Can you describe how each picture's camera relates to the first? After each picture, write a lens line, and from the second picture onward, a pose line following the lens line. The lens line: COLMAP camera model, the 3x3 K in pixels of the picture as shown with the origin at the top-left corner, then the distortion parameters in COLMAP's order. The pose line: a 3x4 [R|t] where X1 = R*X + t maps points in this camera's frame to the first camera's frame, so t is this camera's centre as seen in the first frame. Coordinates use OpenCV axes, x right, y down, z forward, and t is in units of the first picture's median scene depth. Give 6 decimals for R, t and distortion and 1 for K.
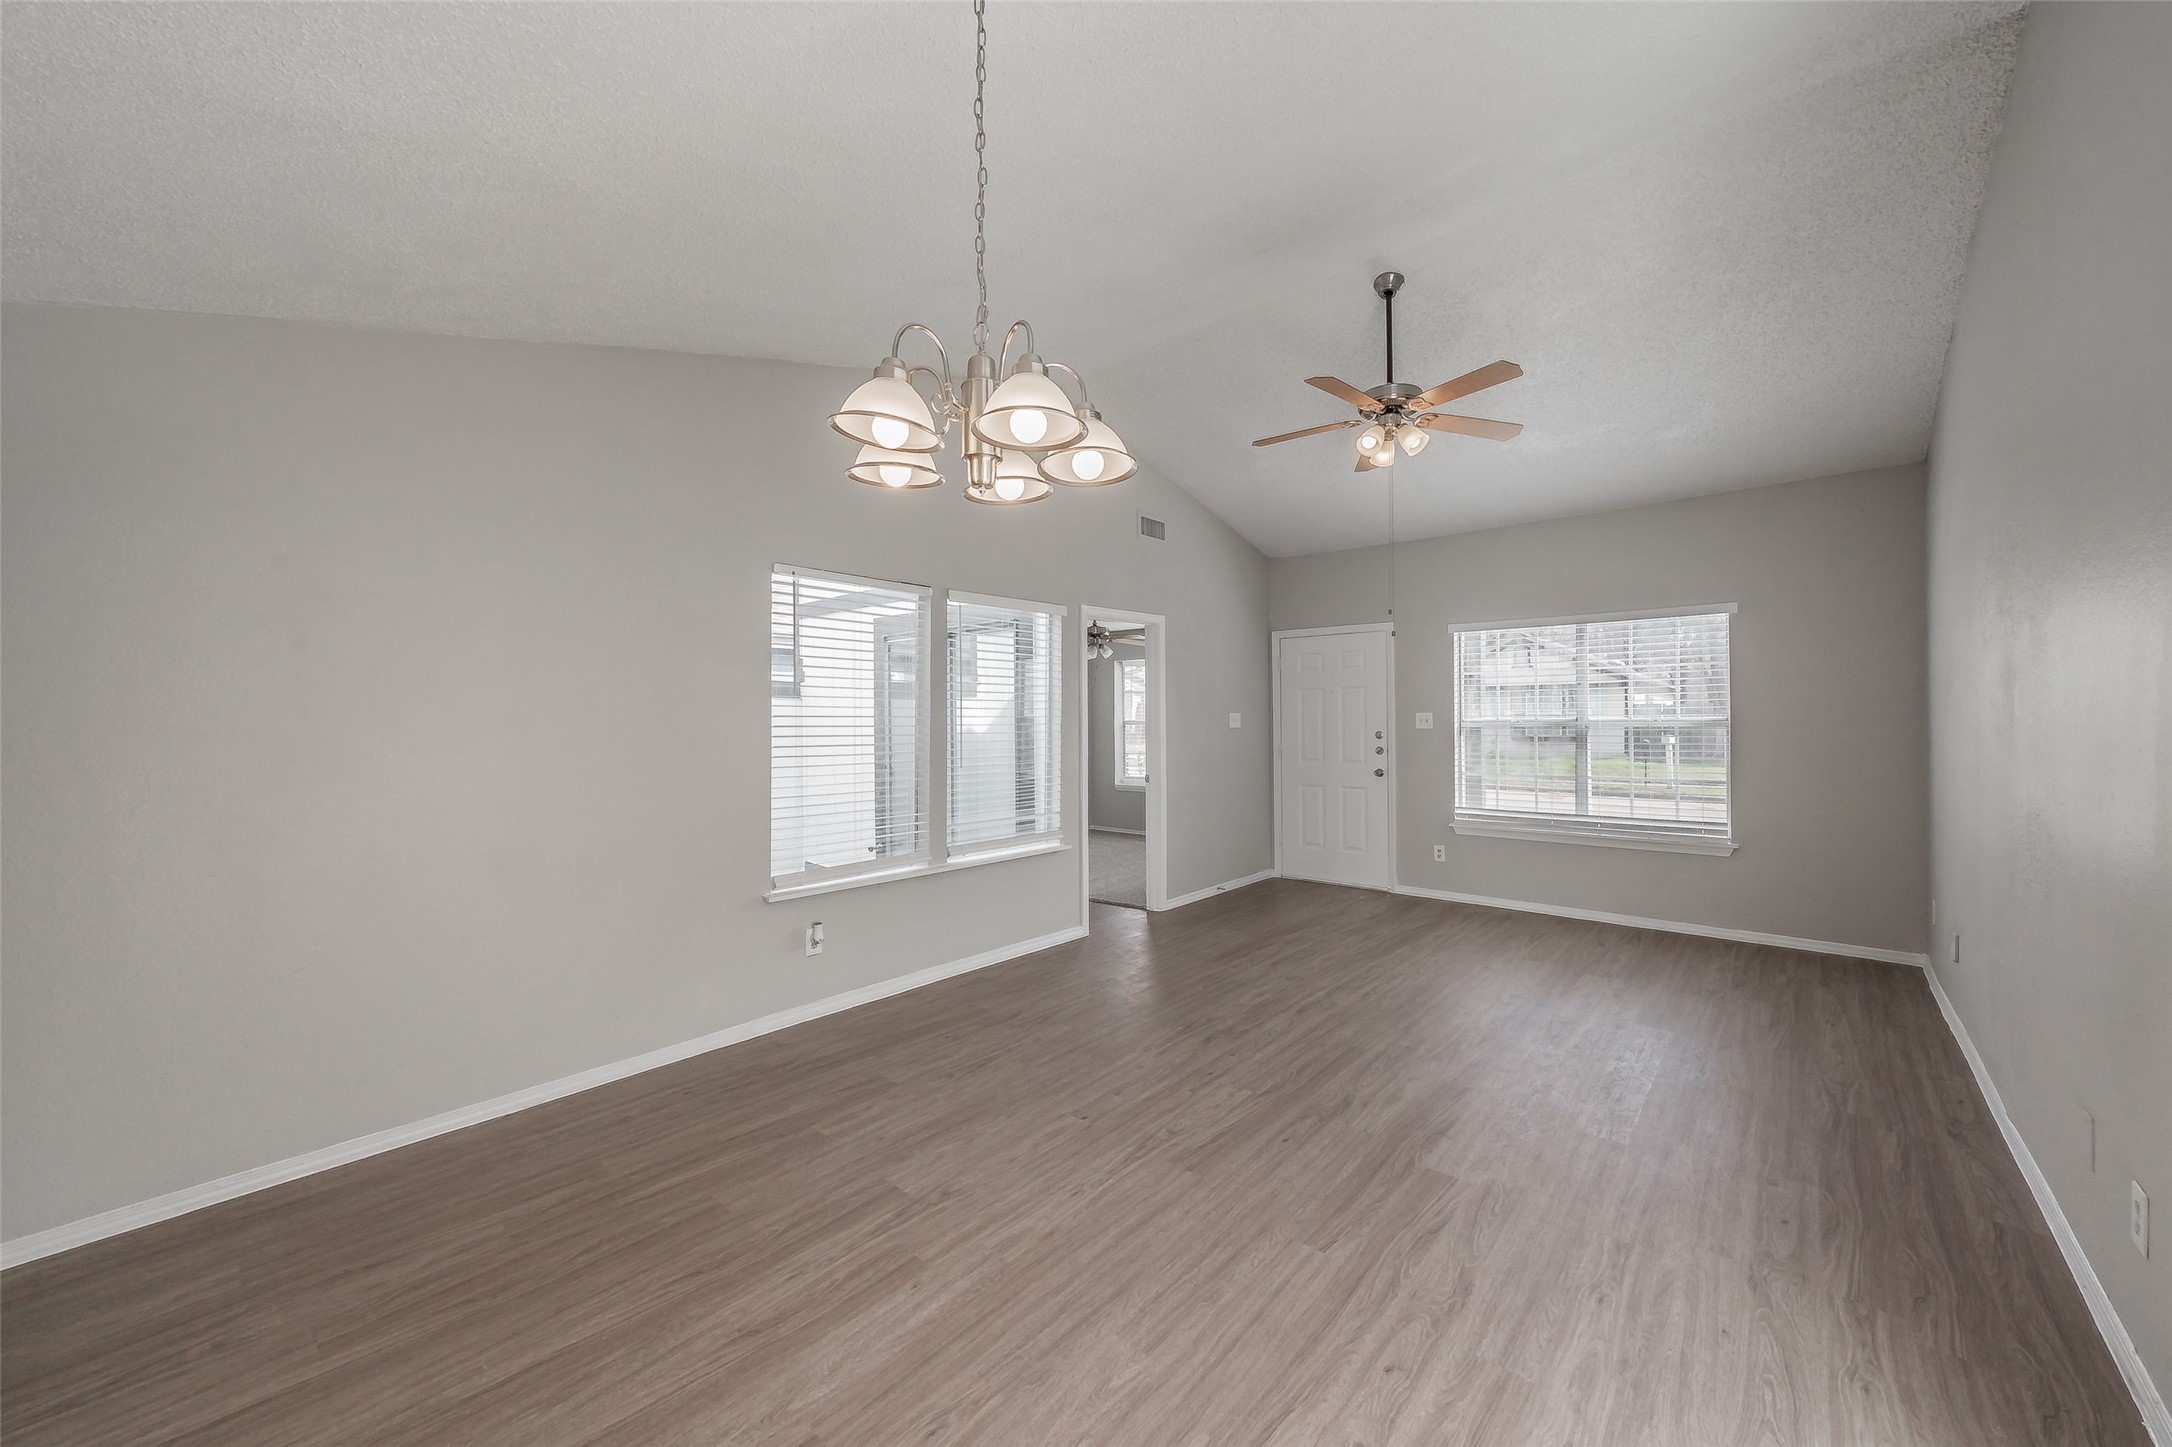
lens RADIAL K [[798.5, 0, 1078.9], [0, 798.5, 716.1], [0, 0, 1]] dist [-0.000800, 0.000057]
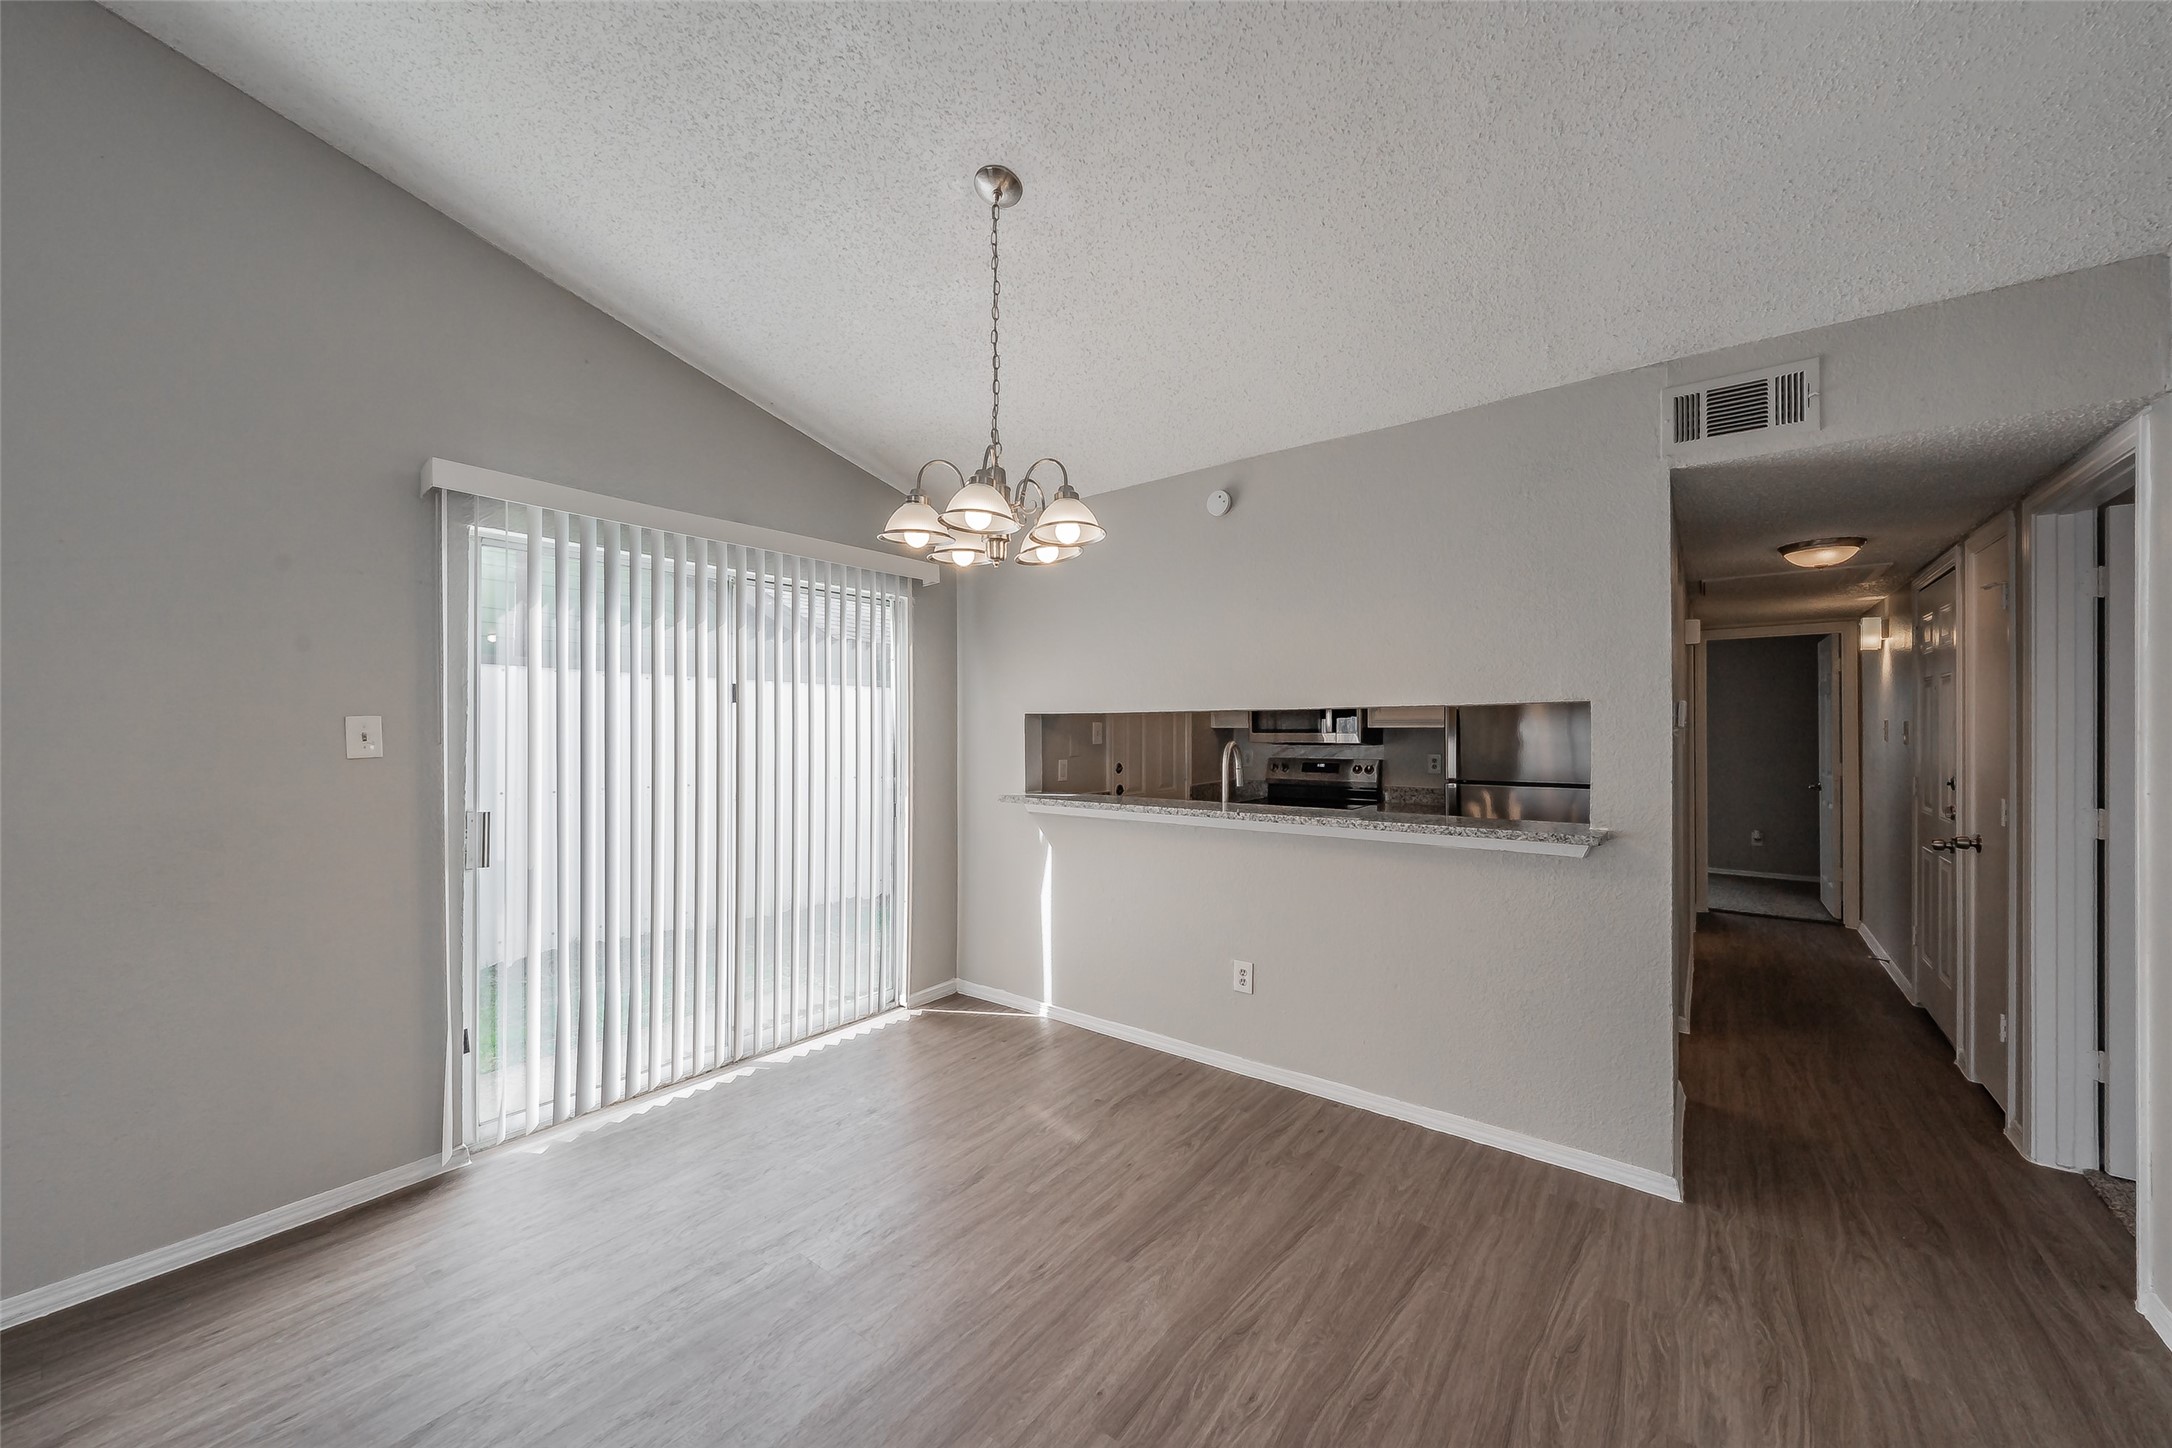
lens RADIAL K [[810.8, 0, 1070.3], [0, 810.8, 726.0], [0, 0, 1]] dist [-0.001638, 0.000360]
pose [[-0.998494, 0.007959, -0.054277, -0.069458], [0.008172, 0.999960, -0.003711, 0.002932], [0.054245, -0.004149, -0.998519, 0.975550]]
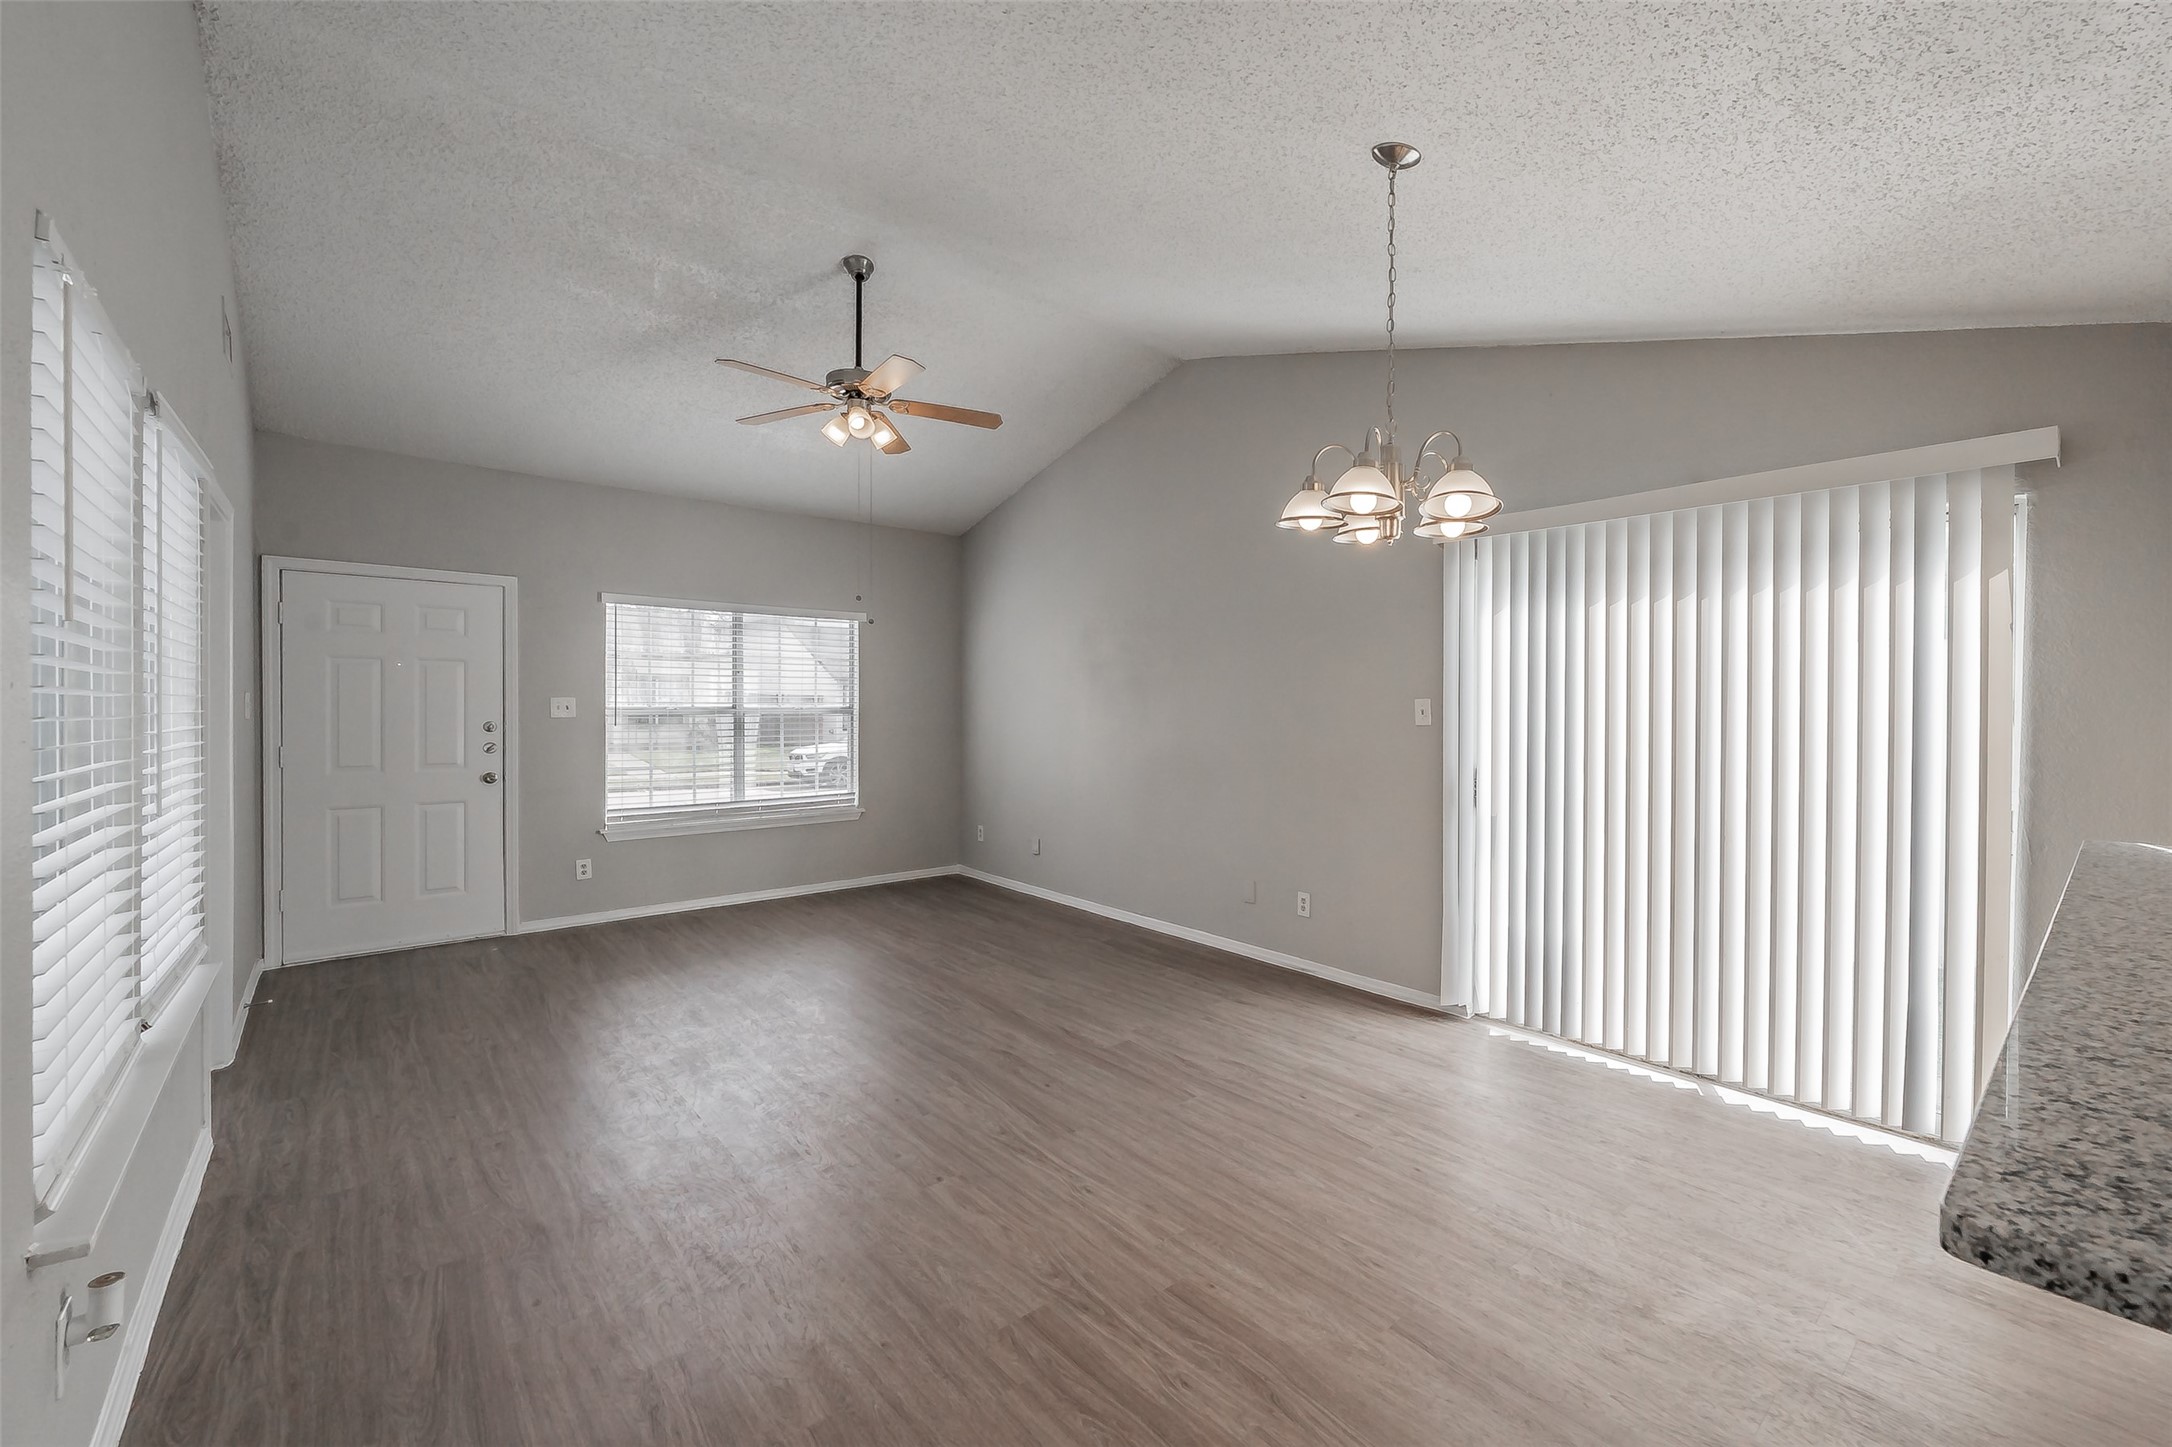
lens RADIAL K [[885.8, 0, 1206.2], [0, 885.8, 711.3], [0, 0, 1]] dist [0.001010, 0.000146]
pose [[0.078083, -0.000821, 0.996947, -0.675288], [-0.009308, 0.999955, 0.001552, 0.003804], [-0.996903, -0.009400, 0.078071, 0.485902]]
